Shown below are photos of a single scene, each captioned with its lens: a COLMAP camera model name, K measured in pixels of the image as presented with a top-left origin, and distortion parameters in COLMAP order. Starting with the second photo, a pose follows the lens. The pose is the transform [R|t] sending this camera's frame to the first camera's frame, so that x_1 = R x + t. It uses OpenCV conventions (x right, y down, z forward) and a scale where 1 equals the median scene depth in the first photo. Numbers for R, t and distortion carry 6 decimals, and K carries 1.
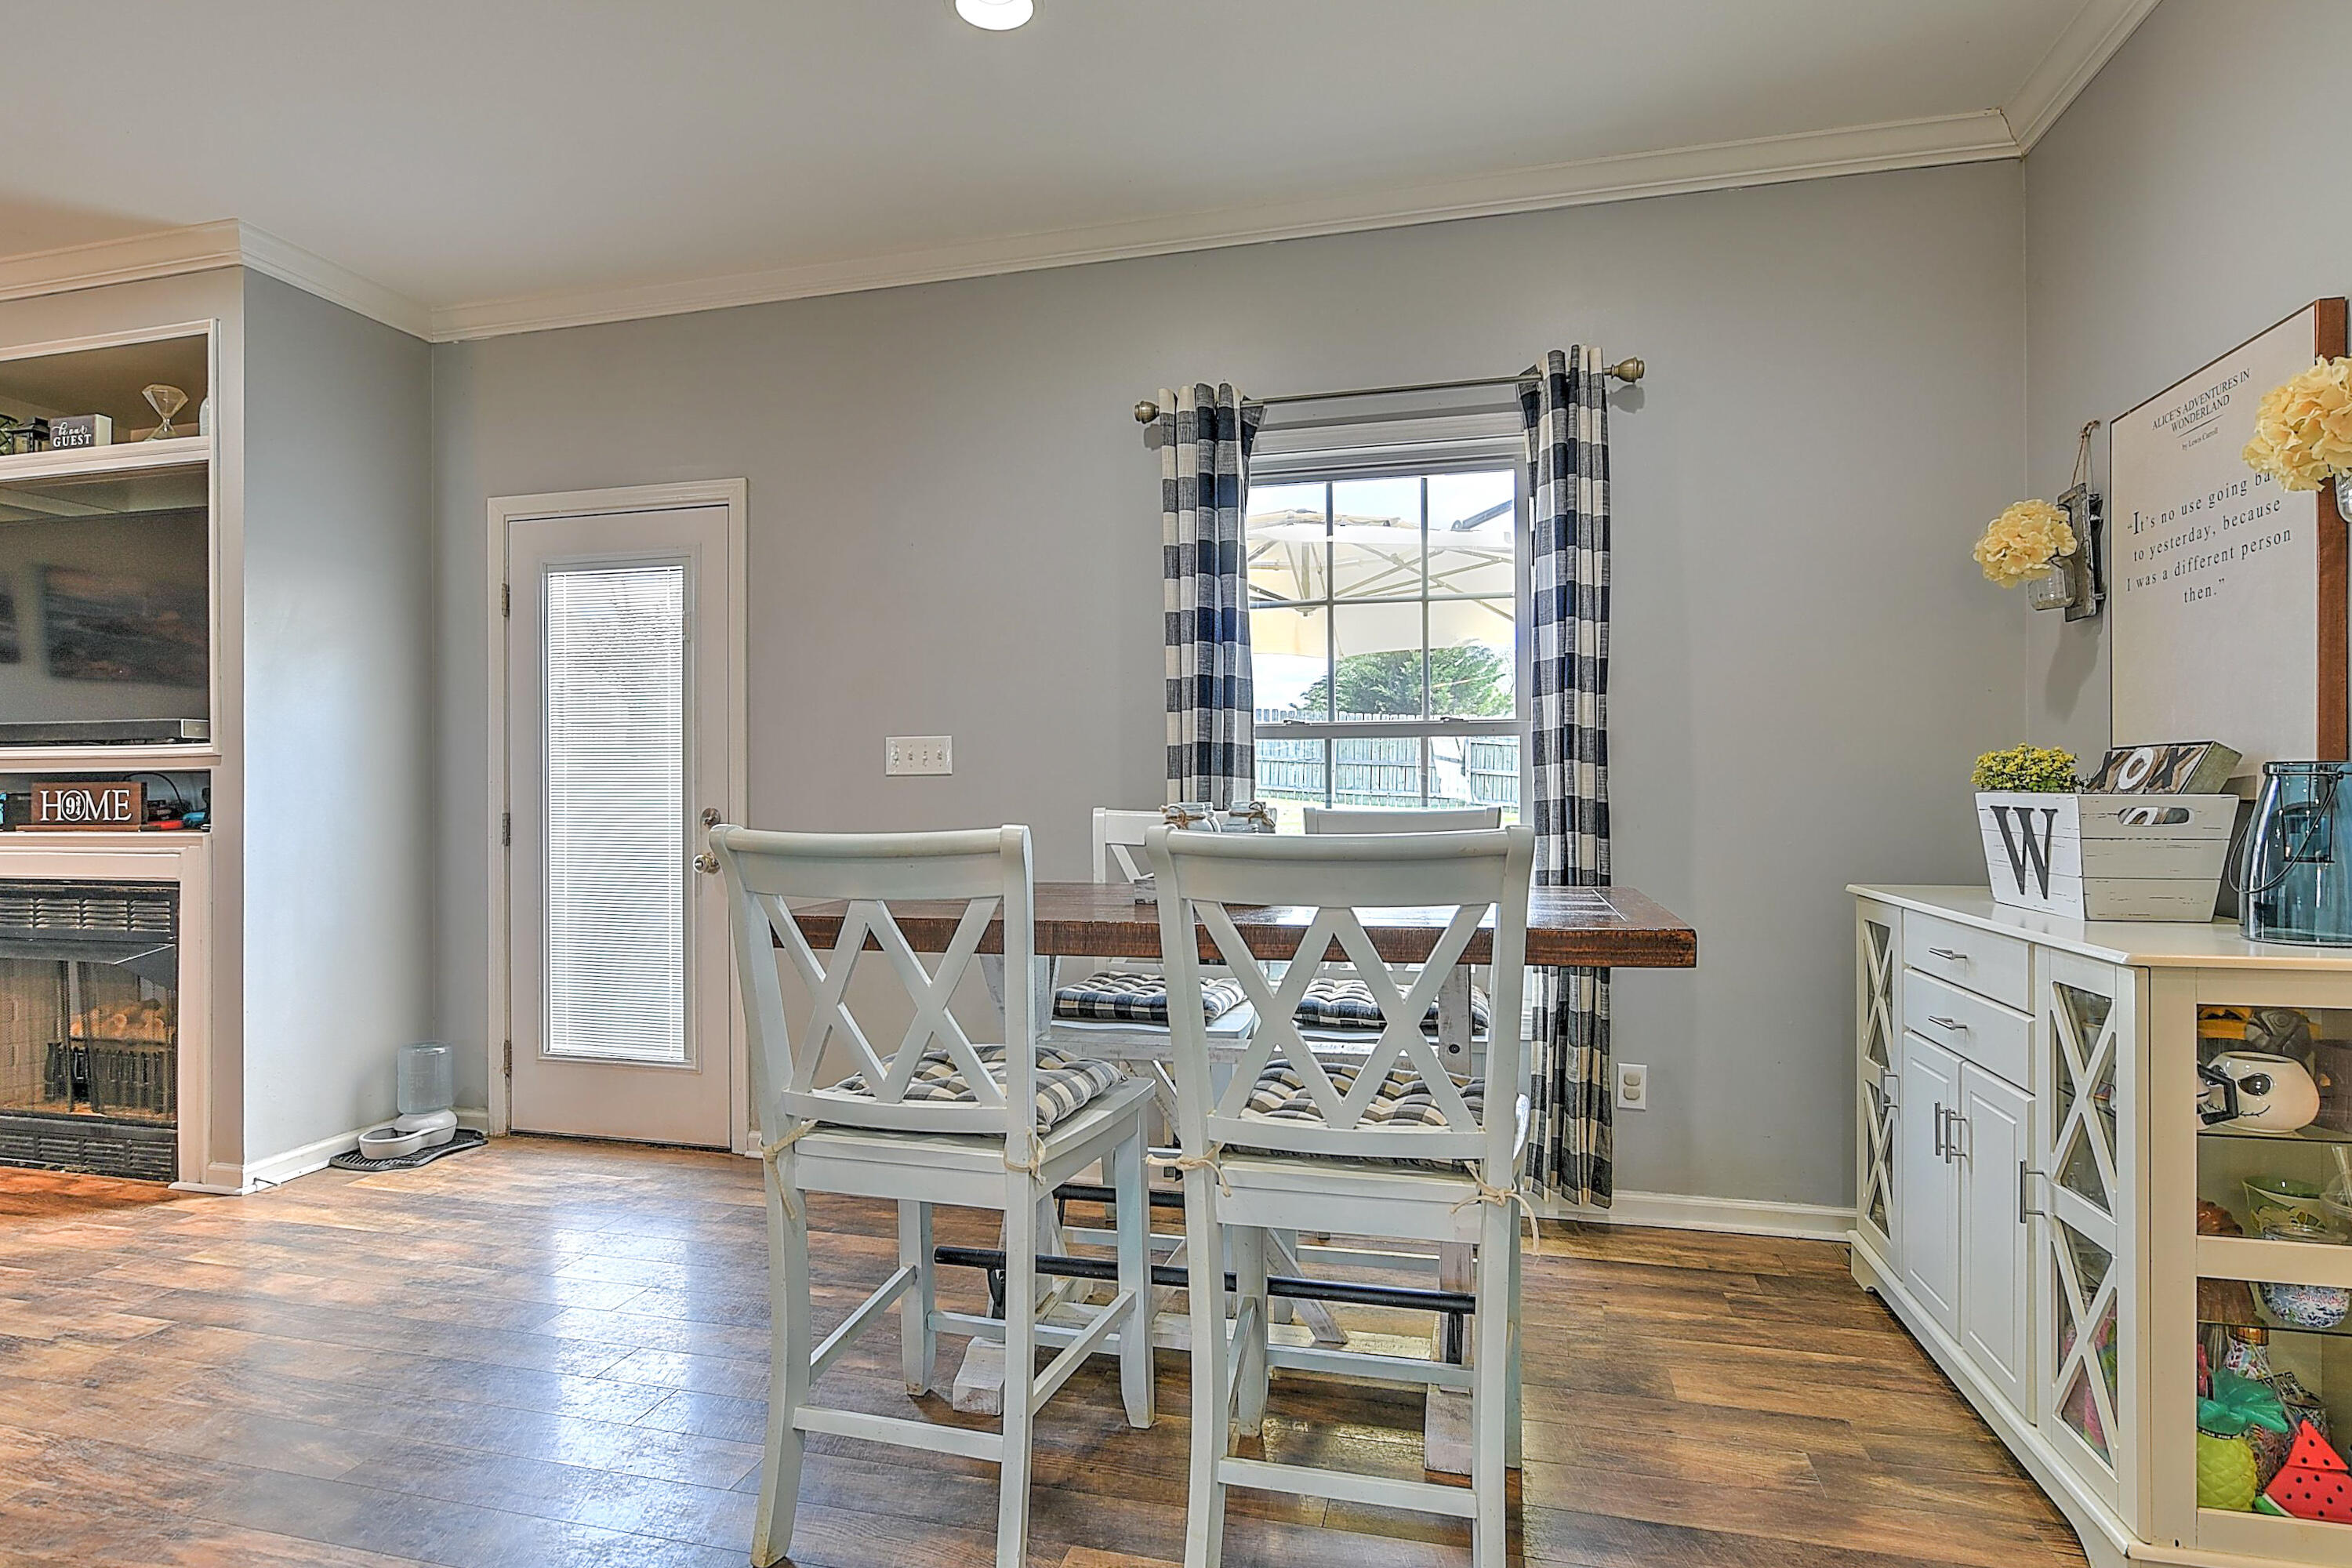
lens RADIAL K [[1221.3, 0, 1162.0], [0, 1221.3, 781.4], [0, 0, 1]] dist [-0.007341, 0.000749]
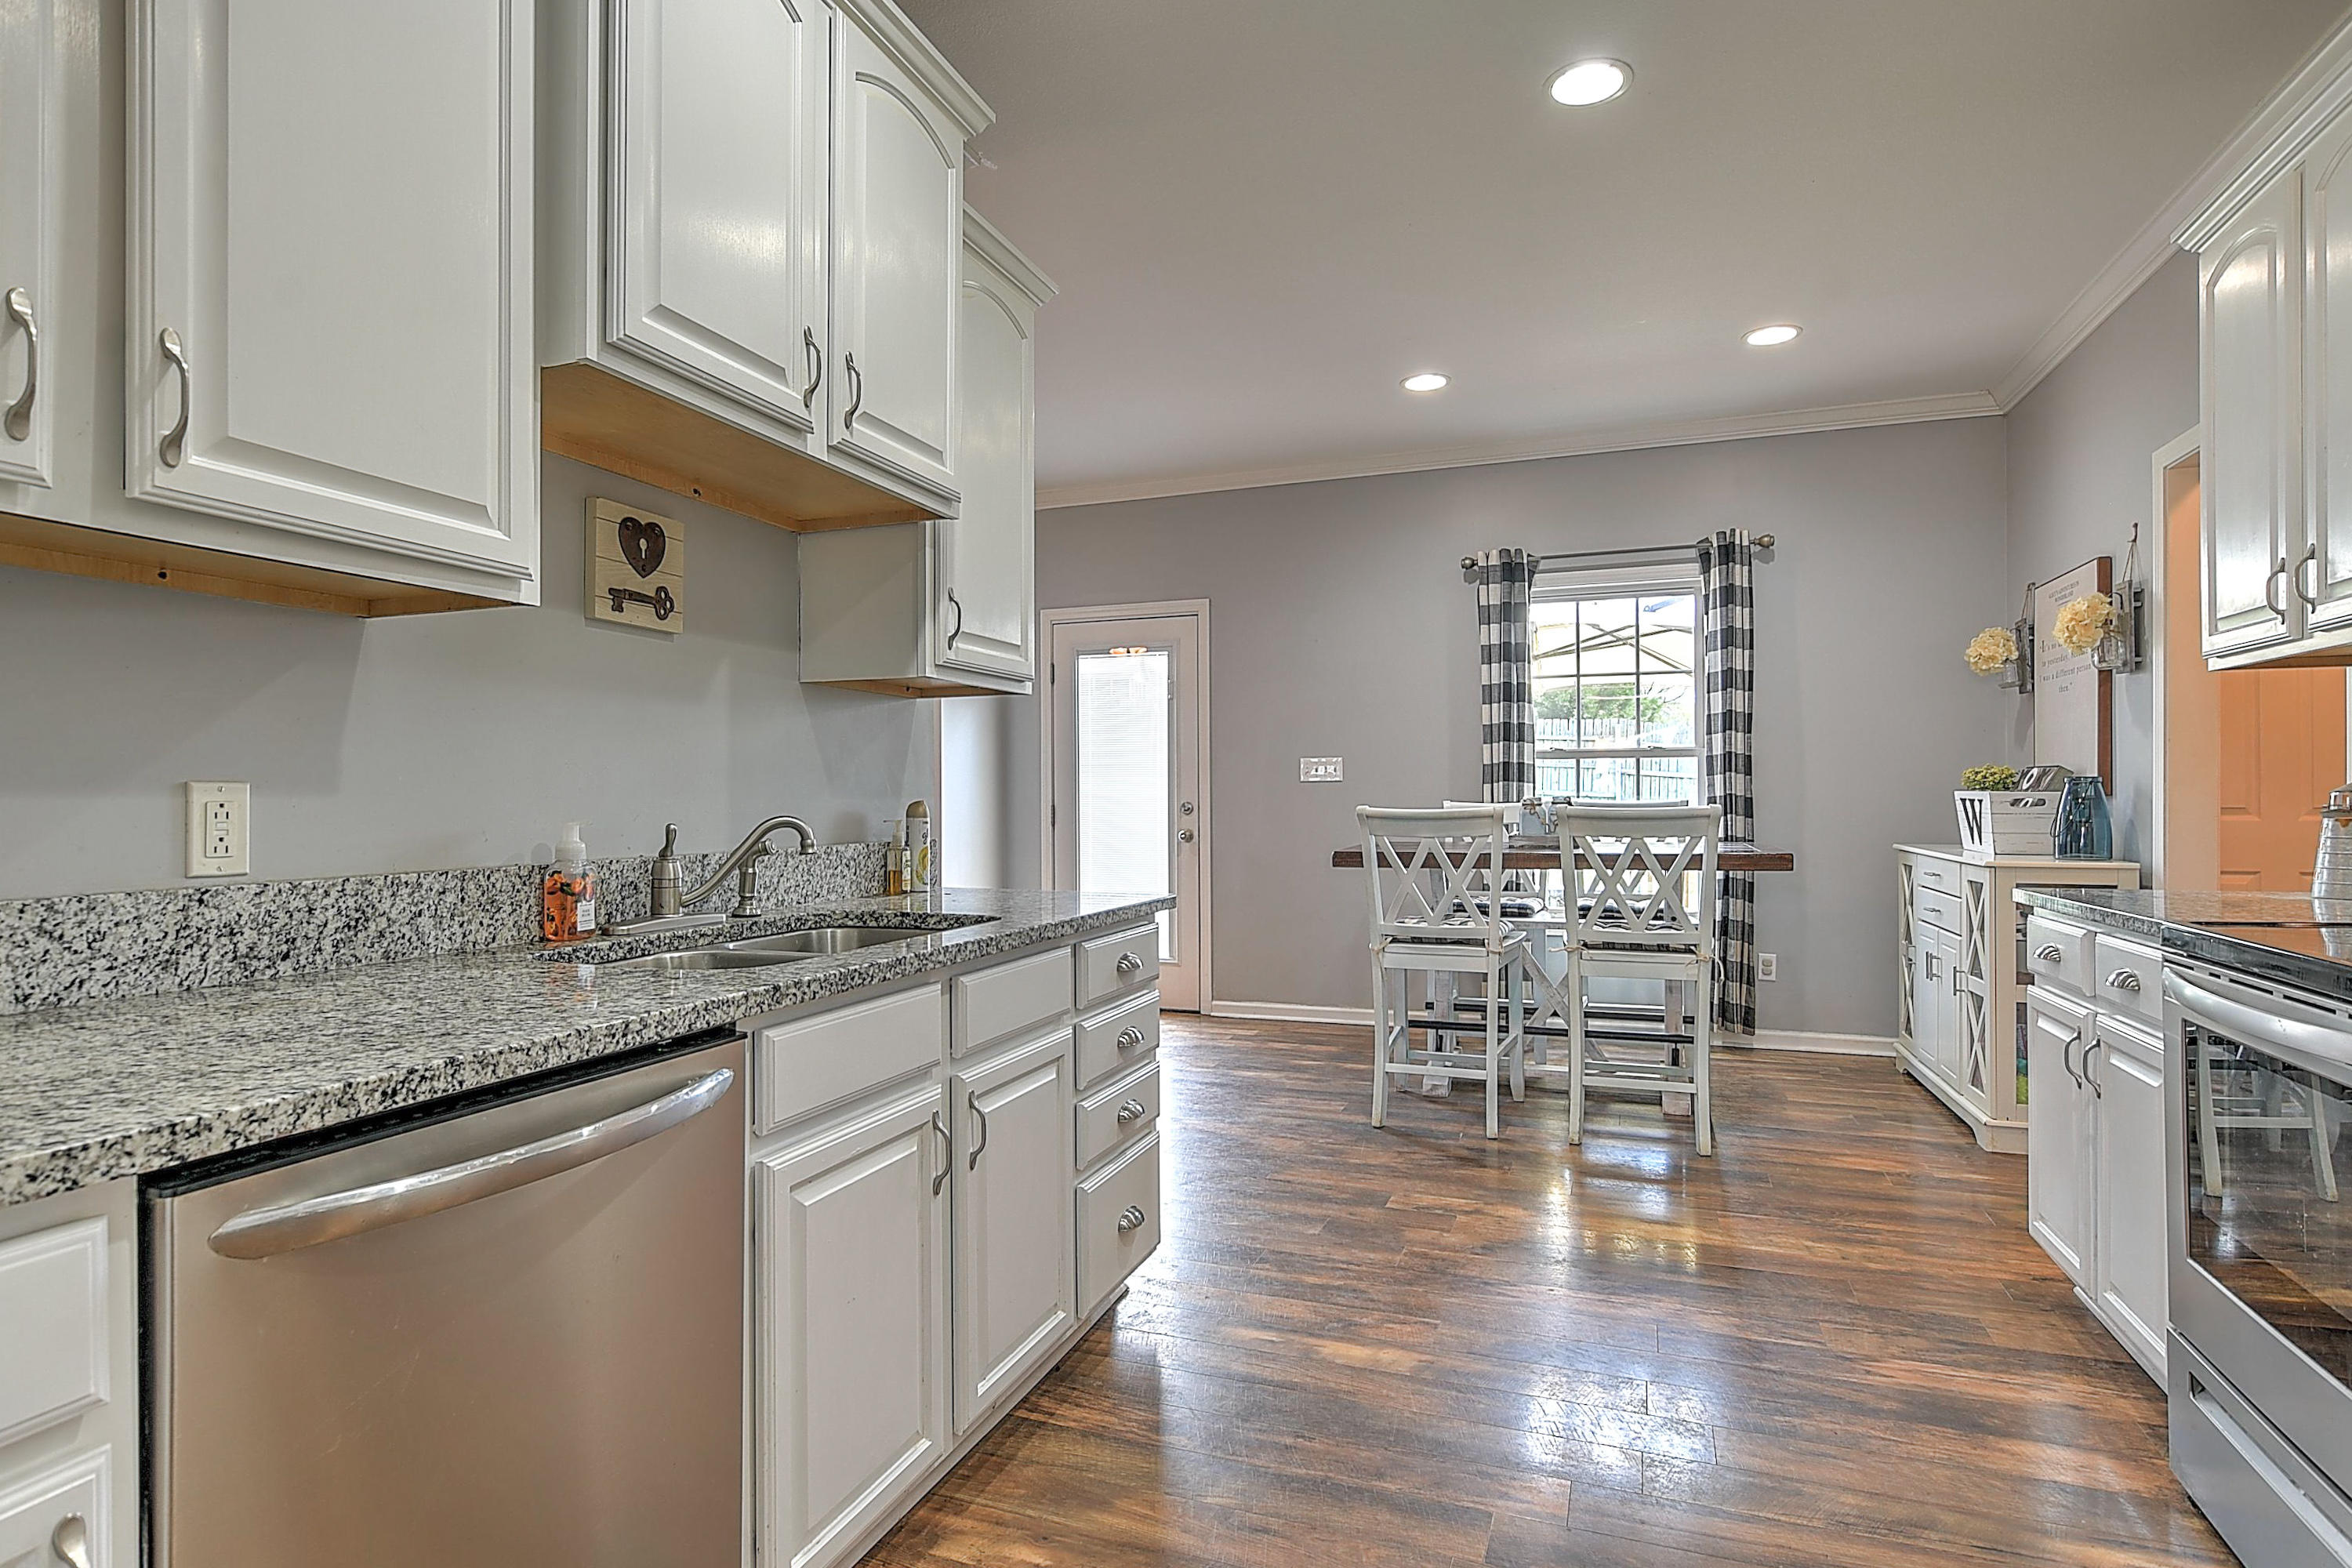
lens RADIAL K [[1221.3, 0, 1212.3], [0, 1221.3, 788.3], [0, 0, 1]] dist [-0.007341, 0.000749]
pose [[0.997764, -0.002717, -0.066783, -0.267395], [0.003135, 0.999976, 0.006146, -0.007741], [0.066764, -0.006342, 0.997749, -0.733756]]
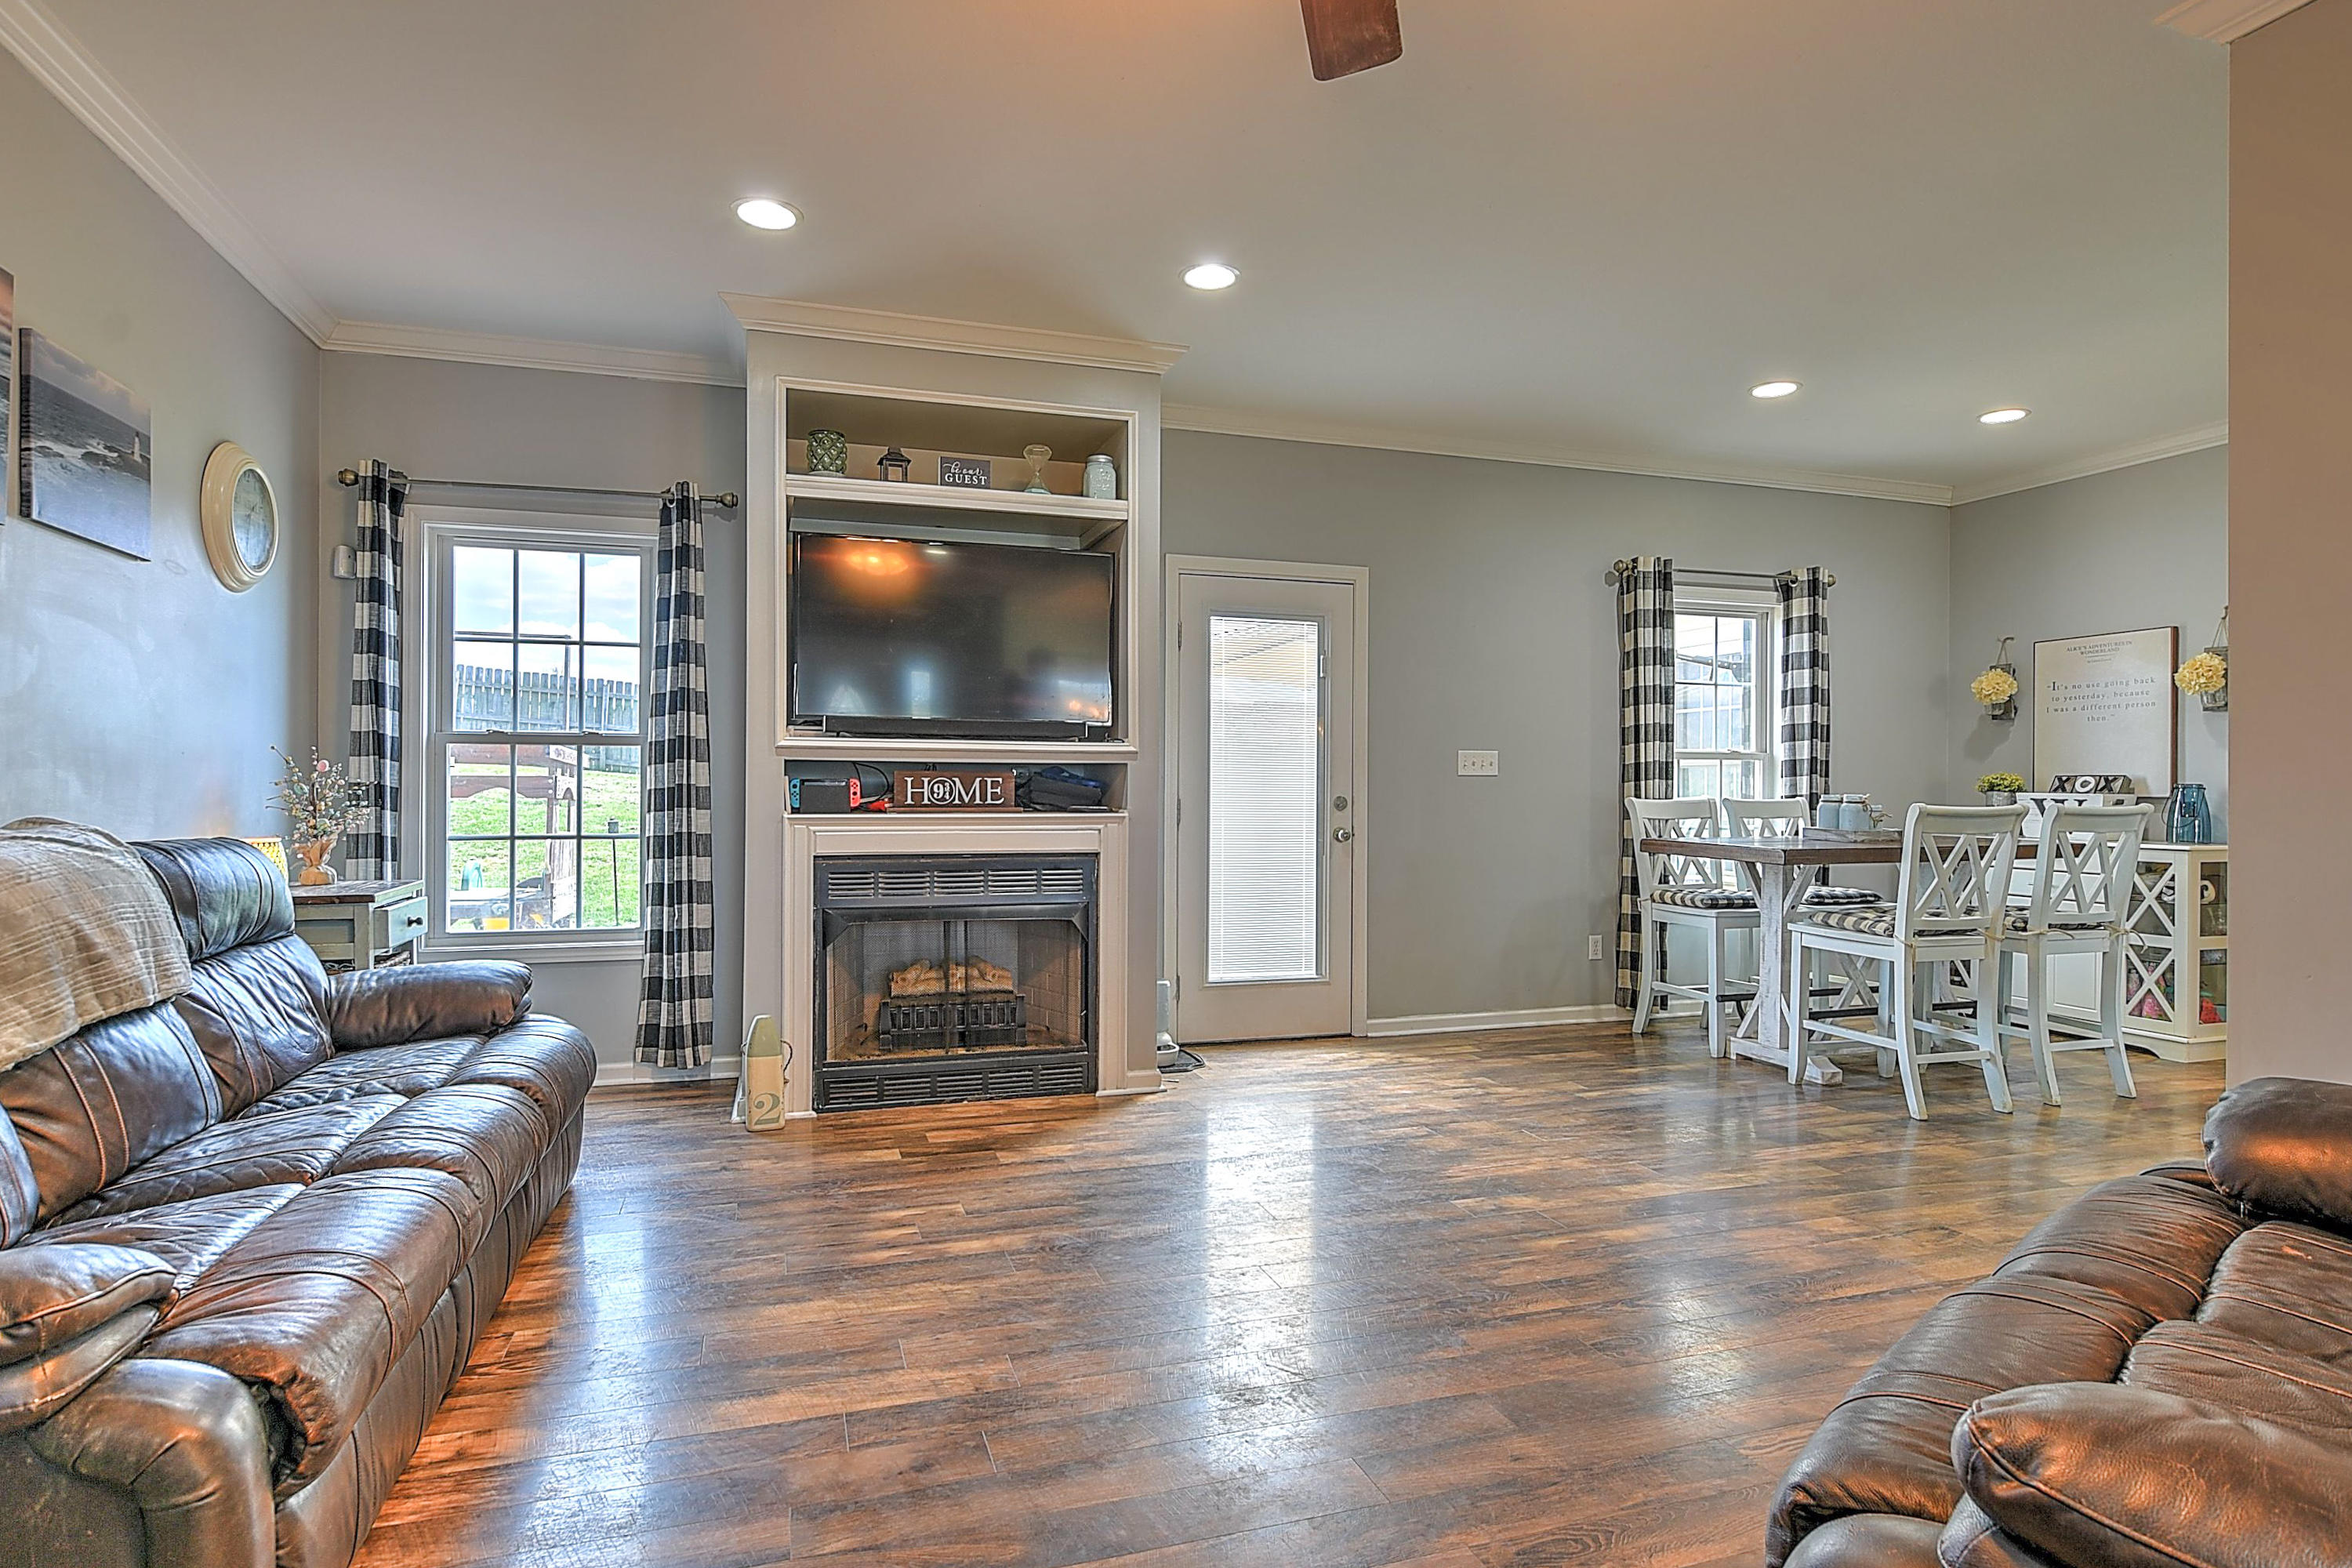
lens RADIAL K [[1221.3, 0, 1176.0], [0, 1221.3, 777.3], [0, 0, 1]] dist [-0.007341, 0.000749]
pose [[0.842659, 0.014746, 0.538245, -1.531606], [-0.015161, 0.999878, -0.003656, 0.009267], [-0.538234, -0.005079, 0.842780, -0.110694]]
